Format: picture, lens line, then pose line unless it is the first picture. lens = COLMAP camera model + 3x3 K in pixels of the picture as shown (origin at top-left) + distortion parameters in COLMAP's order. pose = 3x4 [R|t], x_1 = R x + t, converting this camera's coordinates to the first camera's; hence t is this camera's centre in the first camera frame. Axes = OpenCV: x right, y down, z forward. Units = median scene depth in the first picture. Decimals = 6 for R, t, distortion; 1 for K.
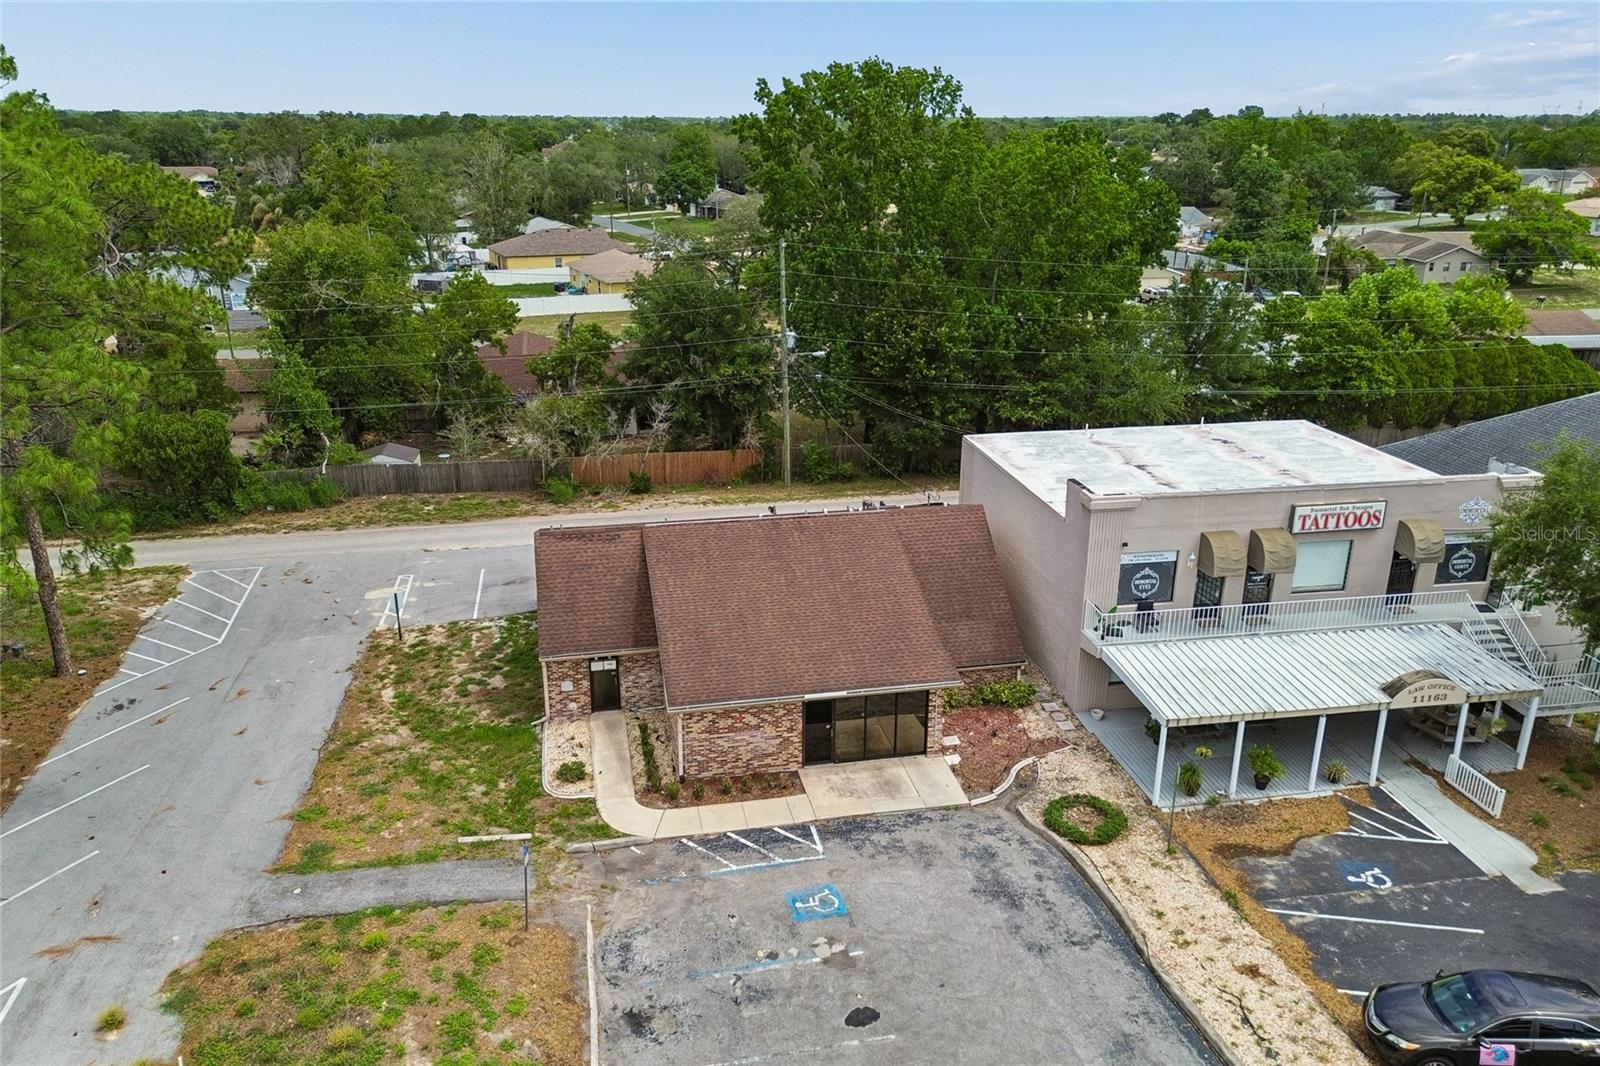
lens RADIAL K [[1155.9, 0, 800.0], [0, 1155.9, 533.0], [0, 0, 1]] dist [0.063431, -0.070939]
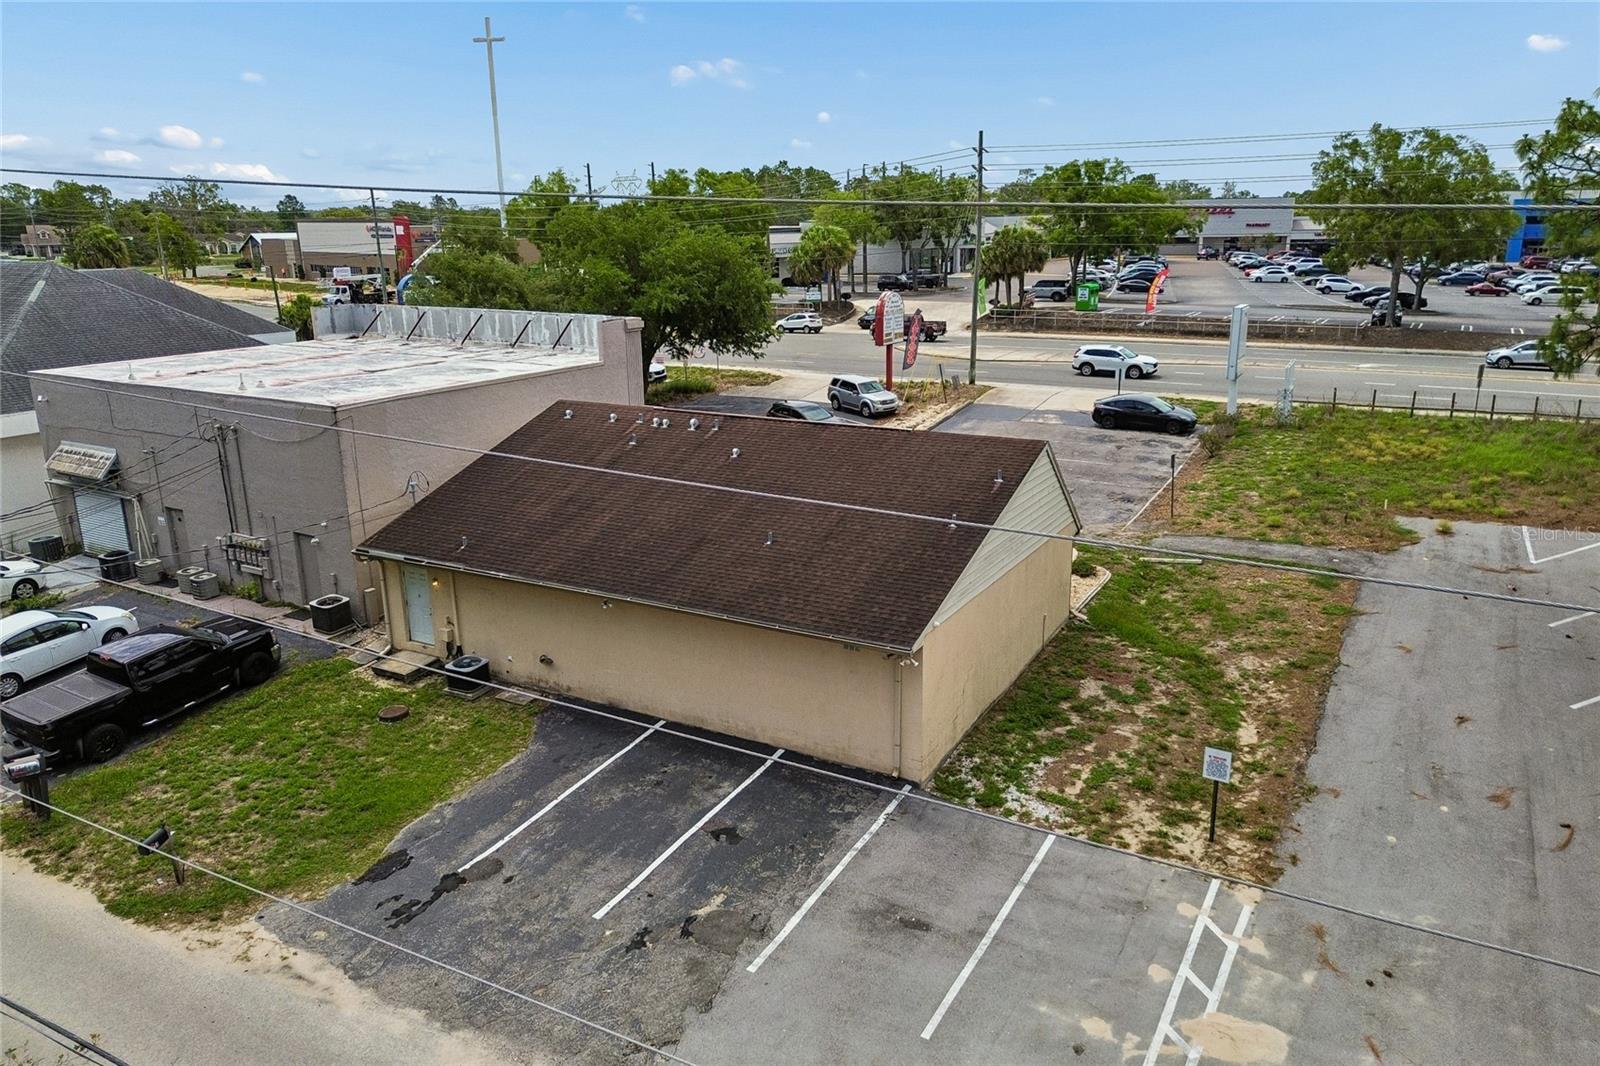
lens RADIAL K [[1133.1, 0, 803.9], [0, 1133.1, 539.2], [0, 0, 1]] dist [0.064579, -0.076795]
pose [[-0.752492, -0.177910, 0.634116, -0.622724], [0.227942, 0.832965, 0.504194, -0.375152], [-0.617898, 0.523944, -0.586247, 1.656490]]
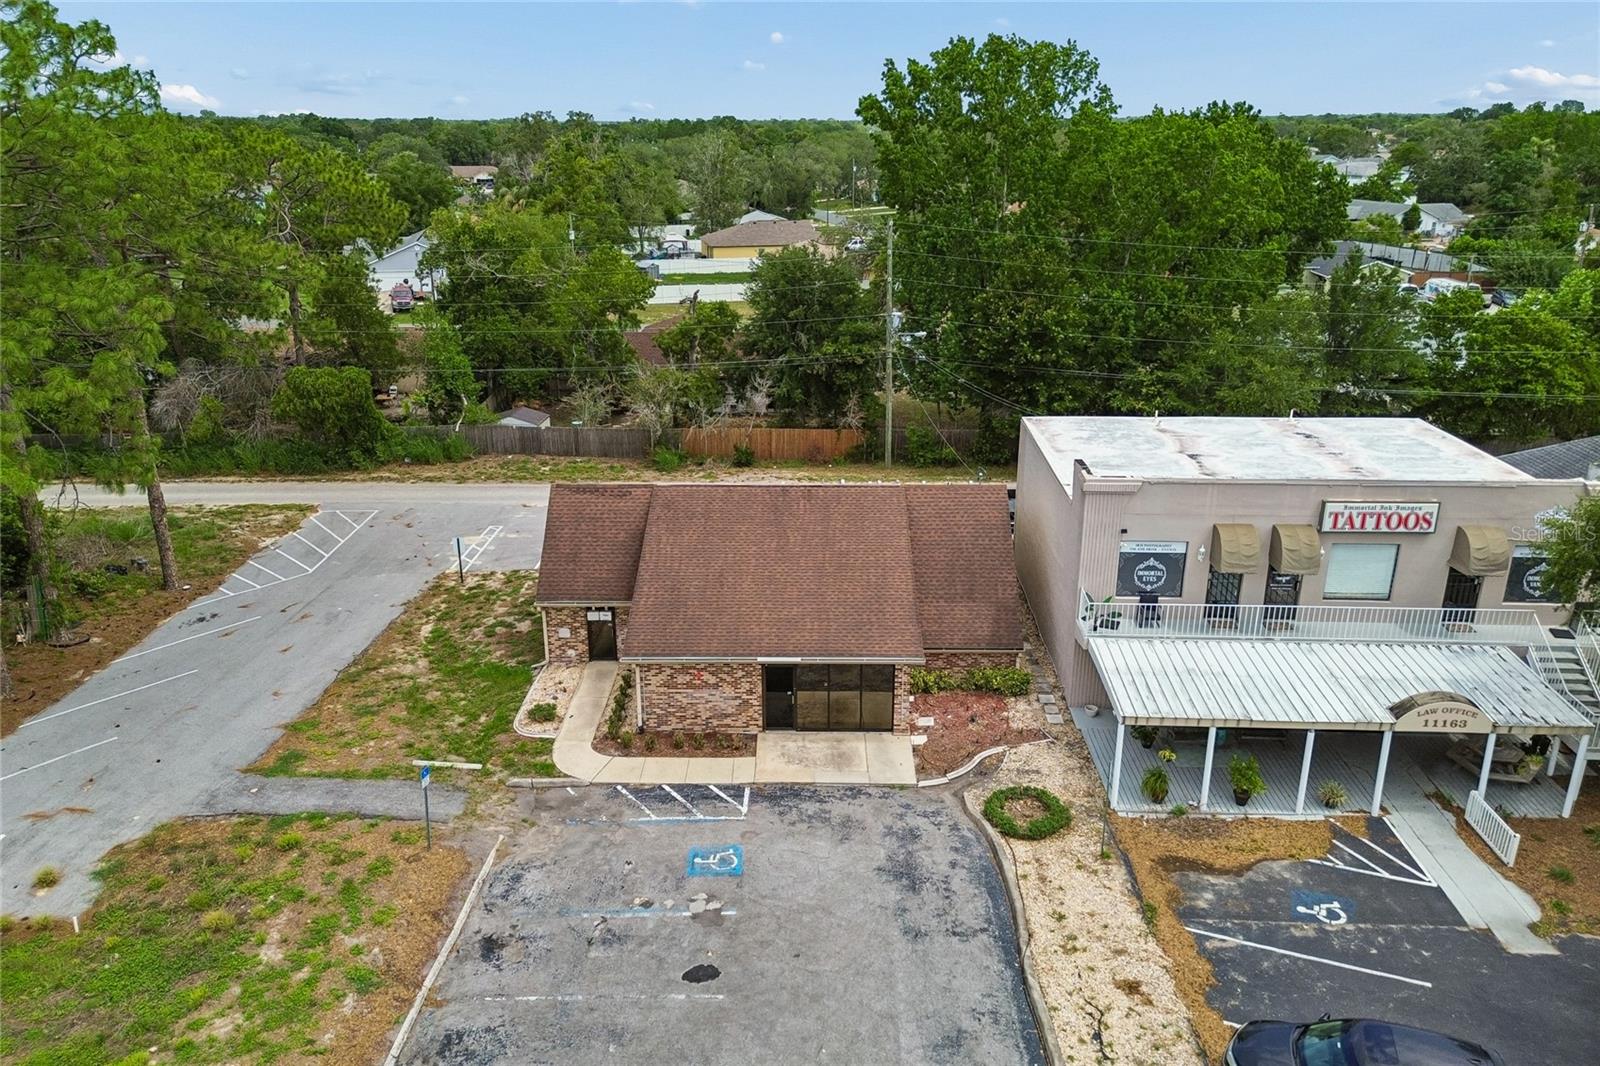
lens RADIAL K [[1137.4, 0, 803.3], [0, 1137.4, 532.2], [0, 0, 1]] dist [0.061278, -0.069104]
pose [[0.977101, 0.066185, -0.202219, 0.214130], [-0.065654, 0.997799, 0.009339, 0.019267], [0.202392, 0.004151, 0.979296, 0.045986]]
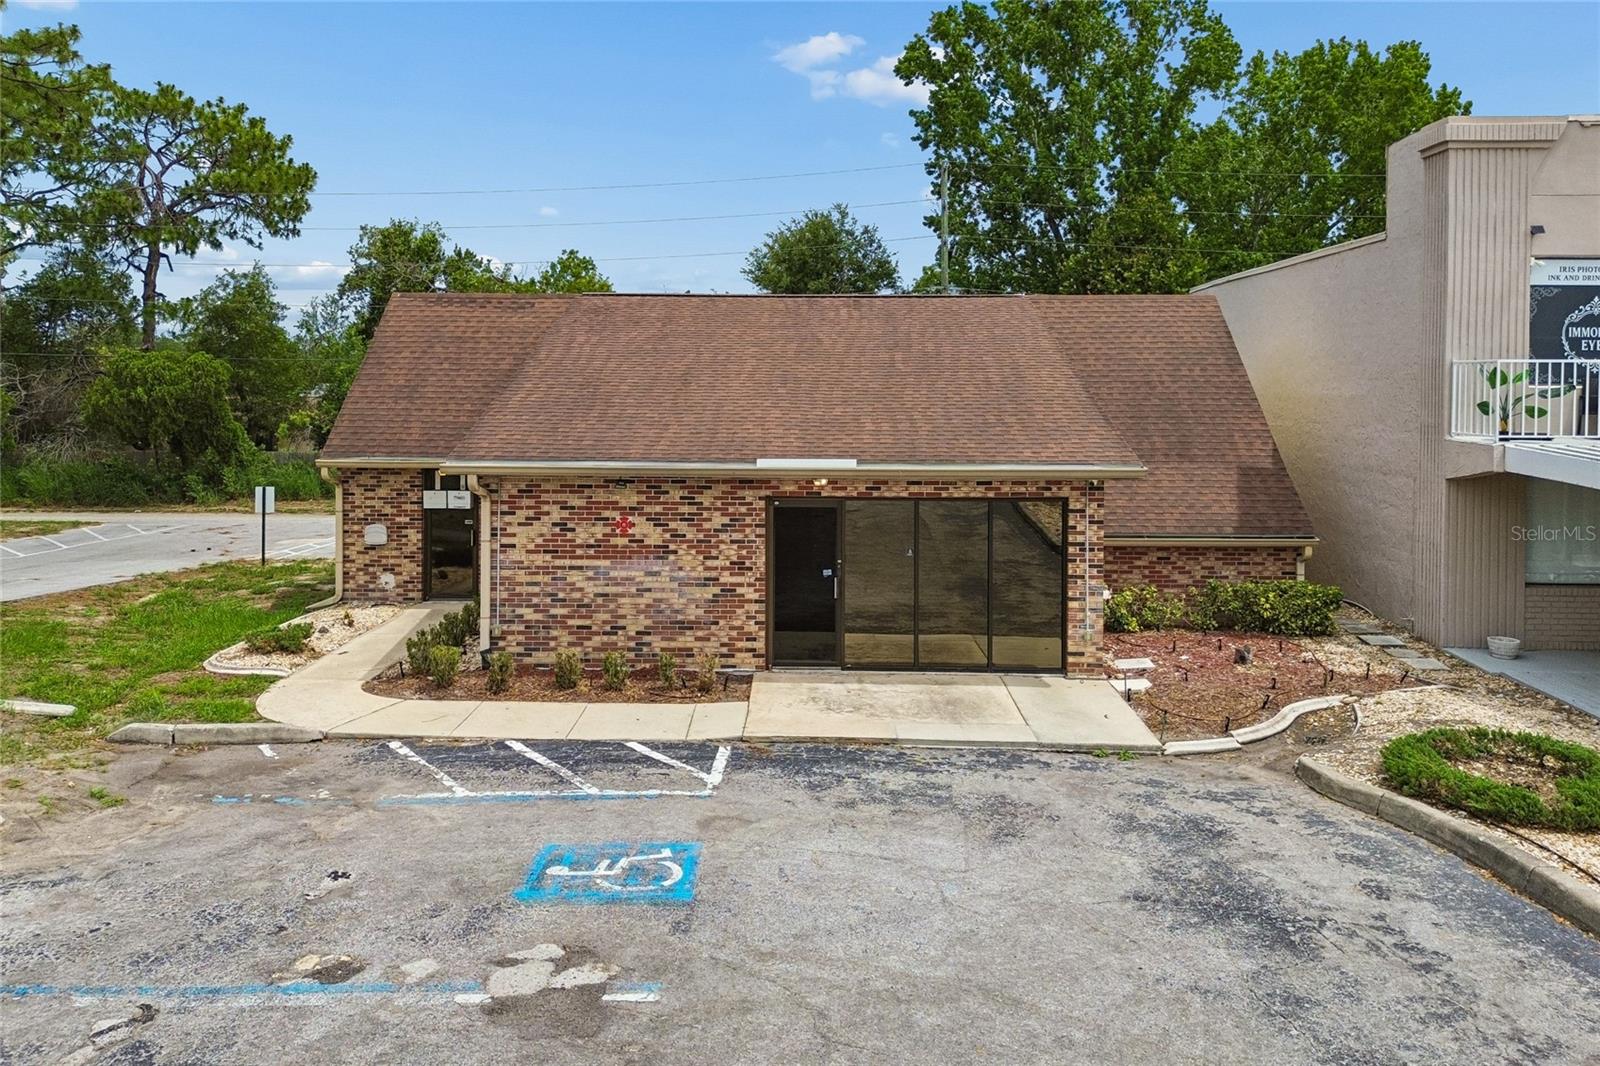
lens RADIAL K [[1185.7, 0, 796.5], [0, 1185.7, 417.5], [0, 0, 1]] dist [0.045106, -0.028472]
pose [[0.974323, 0.004965, -0.225102, 0.108399], [-0.074576, 0.950441, -0.301828, 0.237104], [0.212448, 0.310865, 0.926406, 0.540173]]
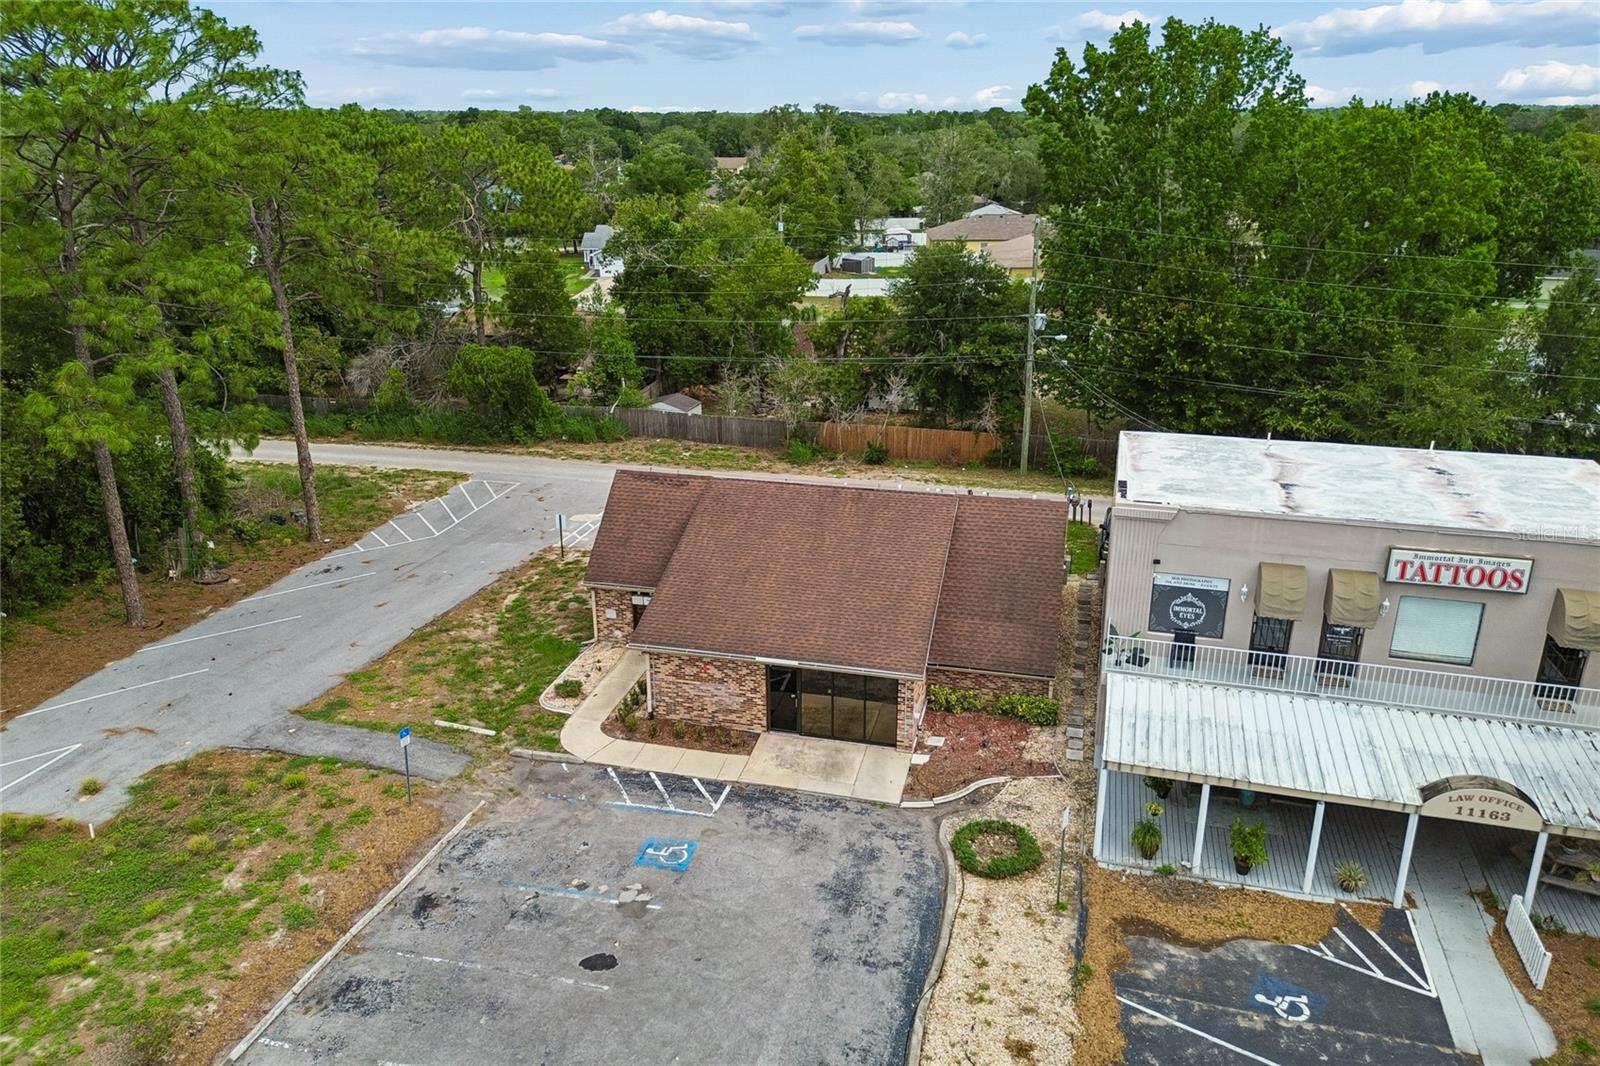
lens RADIAL K [[1133.1, 0, 803.9], [0, 1133.1, 539.2], [0, 0, 1]] dist [0.064579, -0.076795]
pose [[0.902351, 0.145061, -0.405856, 0.385510], [-0.139177, 0.989283, 0.044153, -0.007496], [0.407911, 0.016645, 0.912870, 0.119459]]
